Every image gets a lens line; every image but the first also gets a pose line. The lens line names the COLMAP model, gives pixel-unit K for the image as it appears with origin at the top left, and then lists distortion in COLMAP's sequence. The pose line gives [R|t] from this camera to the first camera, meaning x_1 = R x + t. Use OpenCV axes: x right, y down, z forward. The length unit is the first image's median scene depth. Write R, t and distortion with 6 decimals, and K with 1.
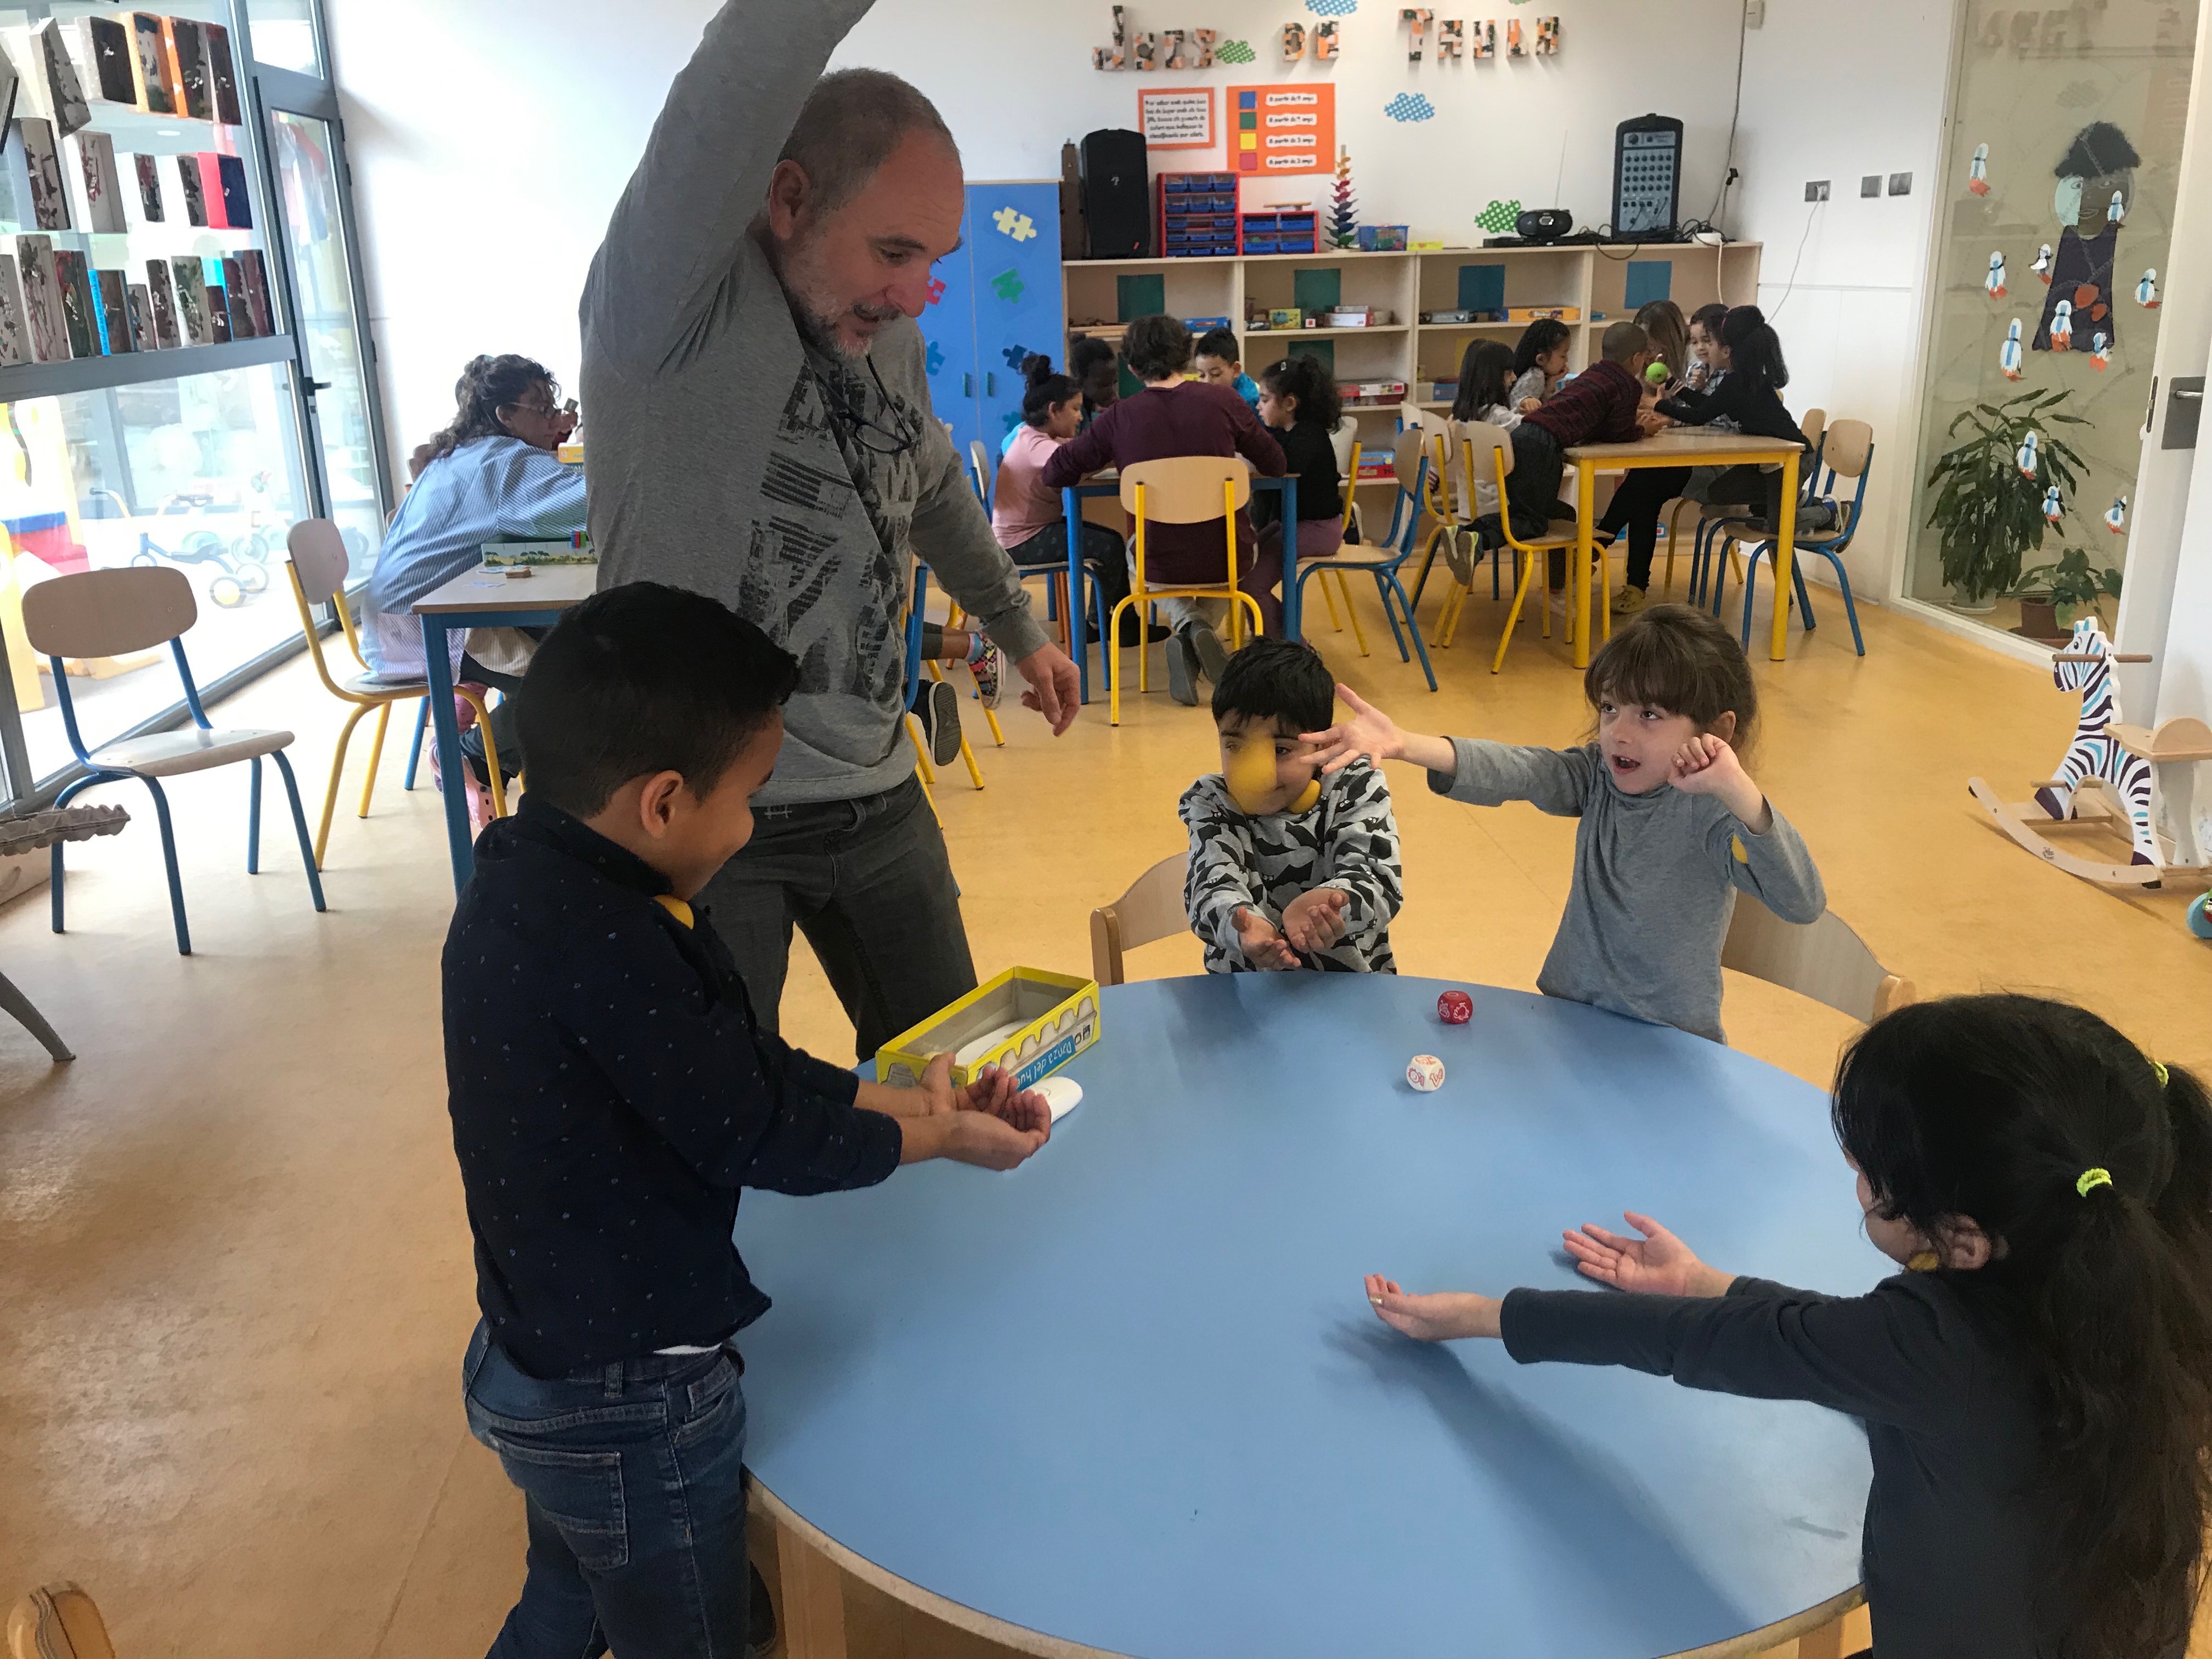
lens RADIAL K [[1811.1, 0, 1100.1], [0, 1811.1, 803.5], [0, 0, 1]] dist [0.001288, 0.008525]
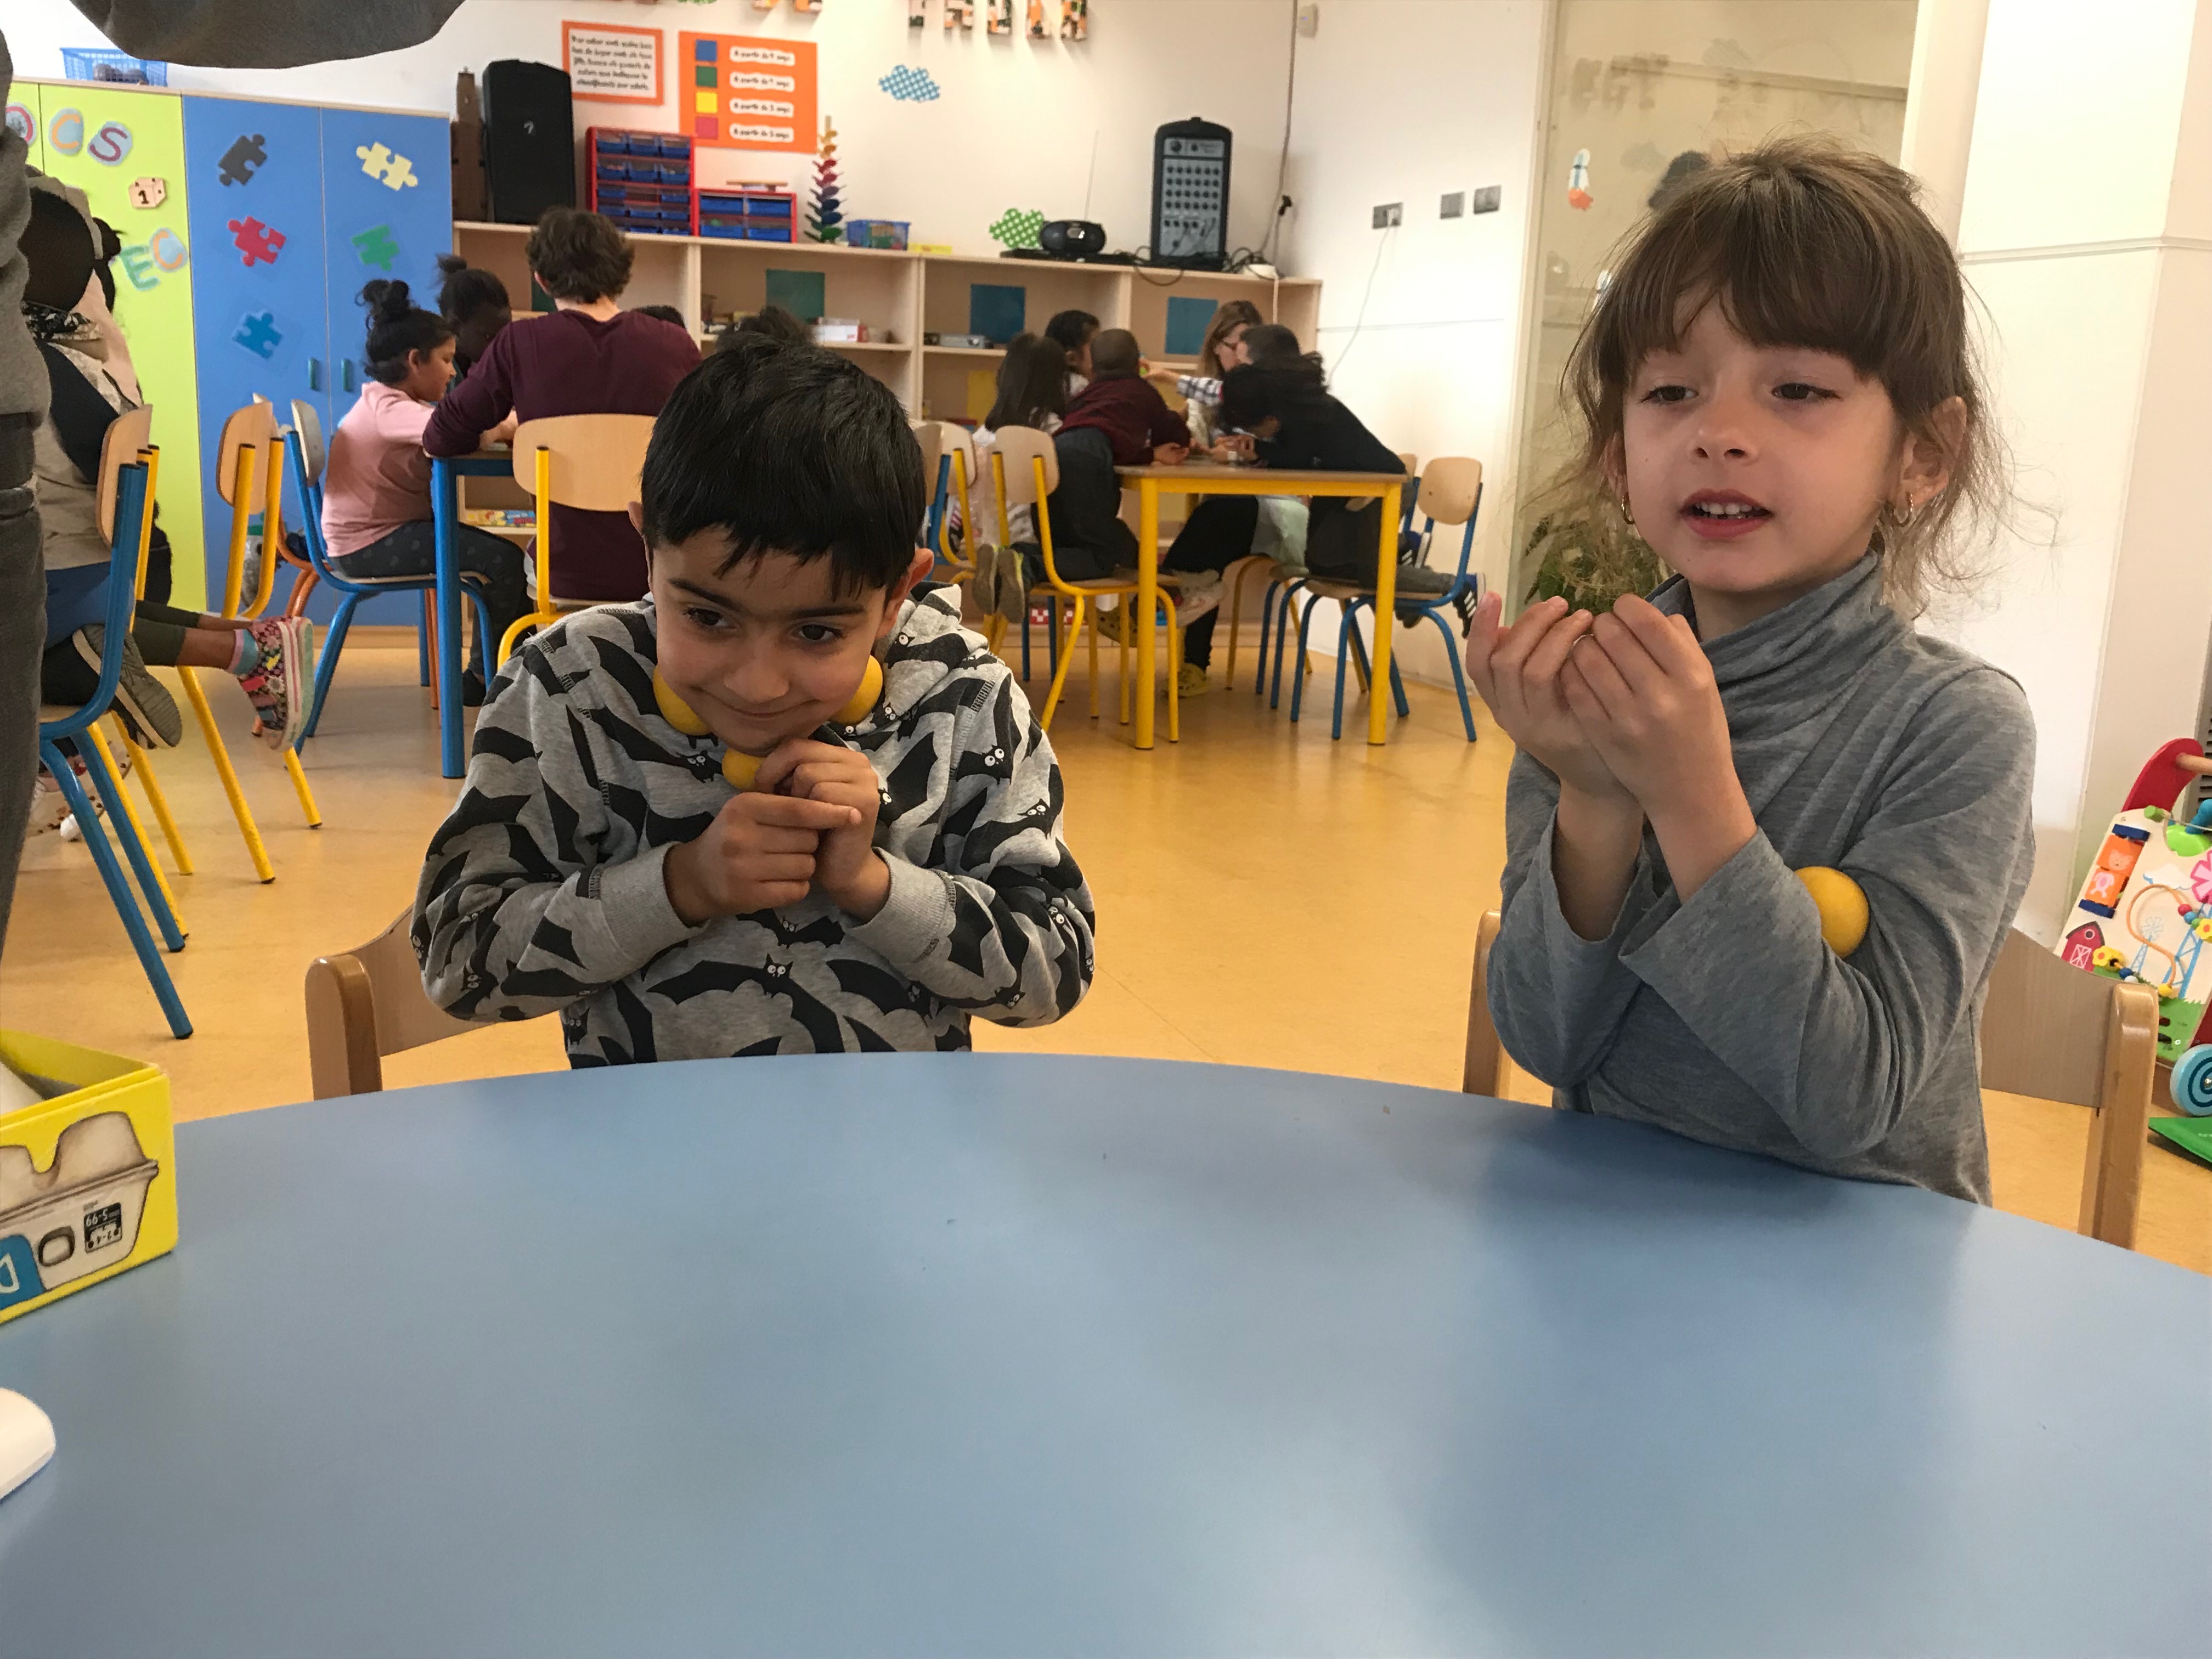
lens RADIAL K [[2004.6, 0, 1109.4], [0, 2004.6, 796.5], [0, 0, 1]] dist [0.055493, -0.189551]
pose [[0.961678, 0.012702, 0.273885, 0.014735], [0.014711, 0.995097, -0.097804, 0.021791], [-0.273785, 0.098085, 0.956776, 0.149917]]
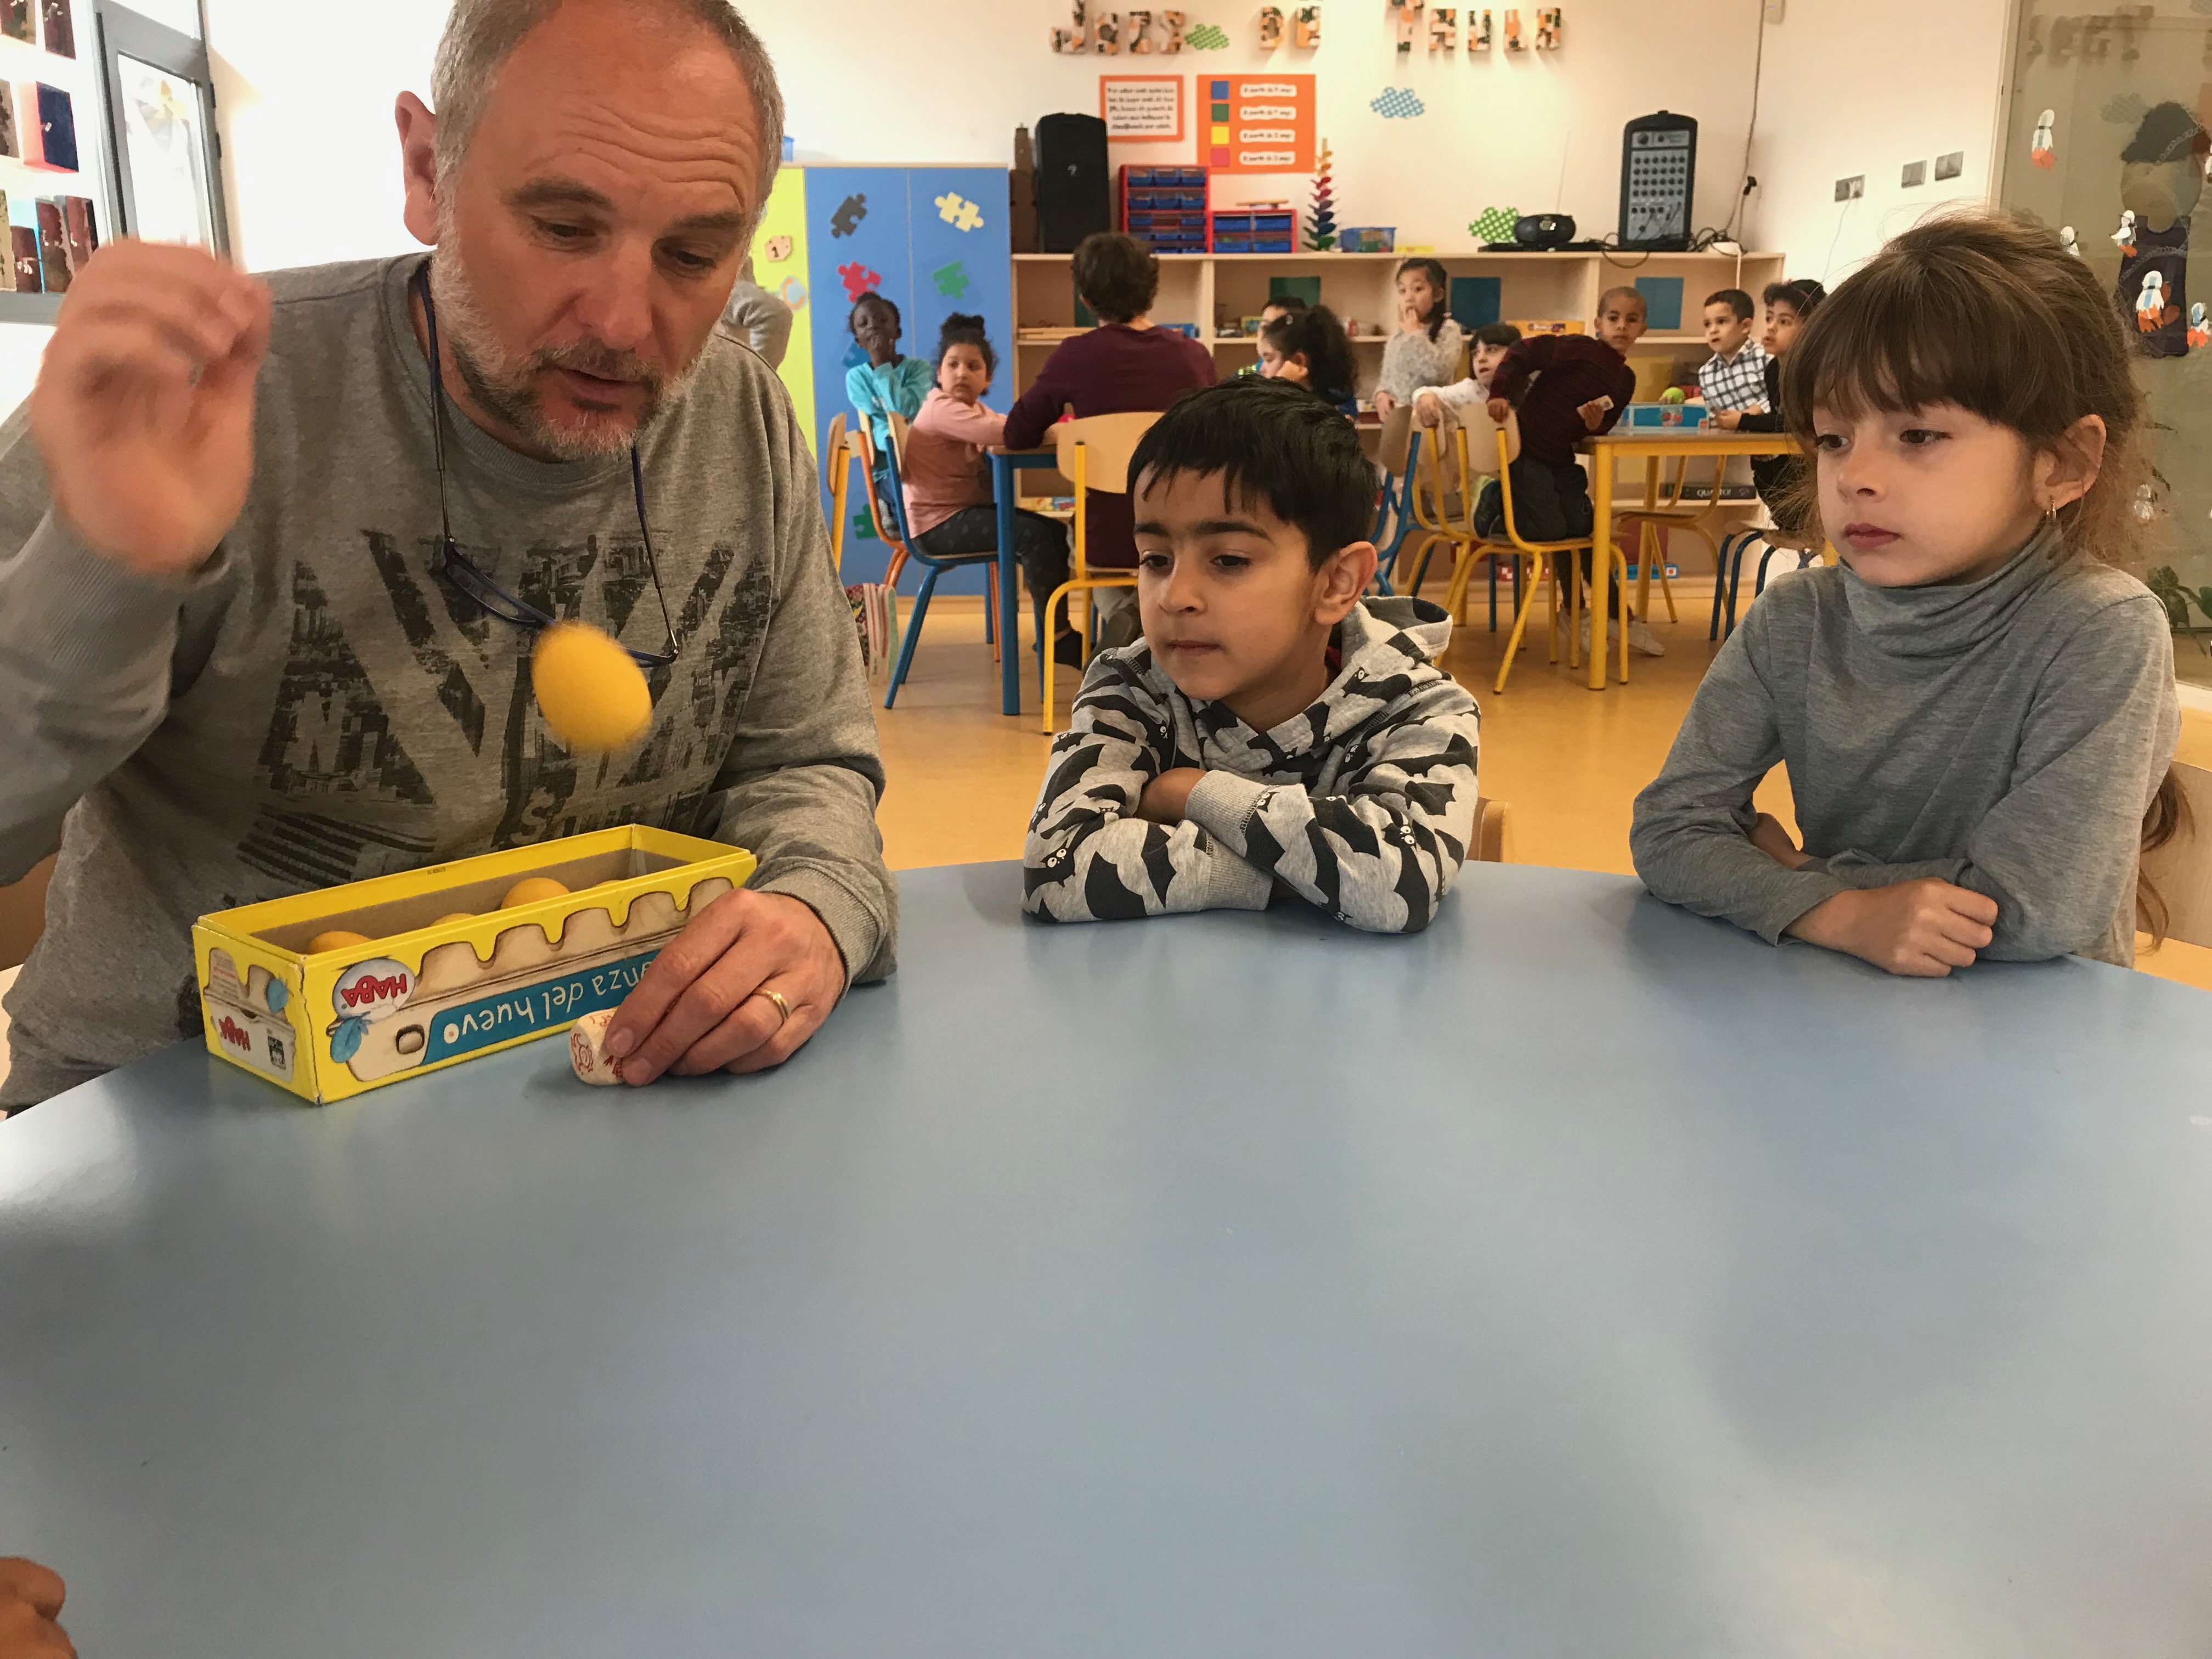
lens RADIAL K [[1811.1, 0, 1100.1], [0, 1811.1, 803.5], [0, 0, 1]] dist [0.001288, 0.008525]
pose [[0.999798, 0.016598, 0.011336, 0.016945], [-0.015808, 0.997659, -0.066529, 0.031045], [-0.012413, 0.066336, 0.997720, 0.117302]]
